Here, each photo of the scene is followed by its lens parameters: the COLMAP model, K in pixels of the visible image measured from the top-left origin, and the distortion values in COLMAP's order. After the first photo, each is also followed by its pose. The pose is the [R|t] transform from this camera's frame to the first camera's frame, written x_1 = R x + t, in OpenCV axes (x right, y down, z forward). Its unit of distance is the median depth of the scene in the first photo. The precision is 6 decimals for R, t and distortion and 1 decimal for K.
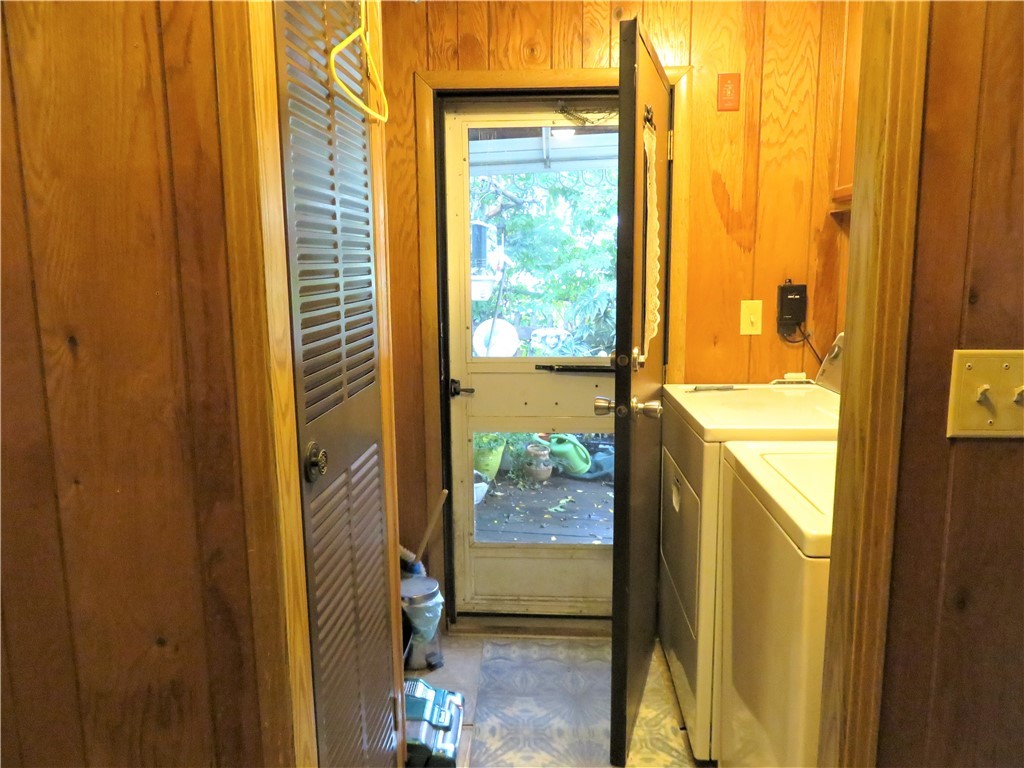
lens RADIAL K [[767.1, 0, 514.2], [0, 767.1, 383.3], [0, 0, 1]] dist [-0.012126, 0.005086]
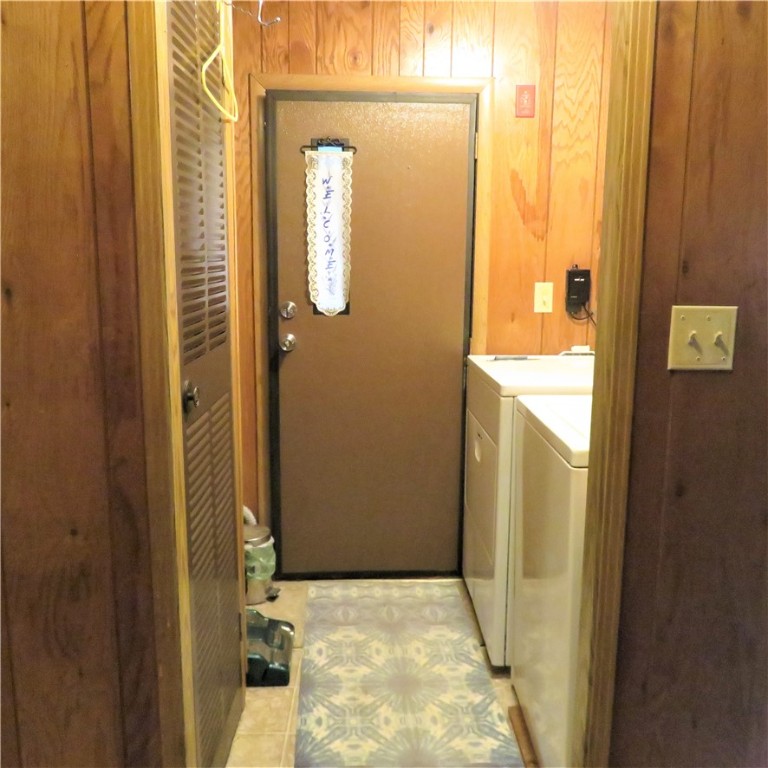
lens RADIAL K [[769.7, 0, 383.3], [0, 769.7, 382.8], [0, 0, 1]] dist [-0.011673, 0.000000]
pose [[0.996816, 0.004037, 0.079629, -0.047768], [-0.004749, 0.999950, 0.008754, 0.070239], [-0.079589, -0.009104, 0.996786, -0.285361]]
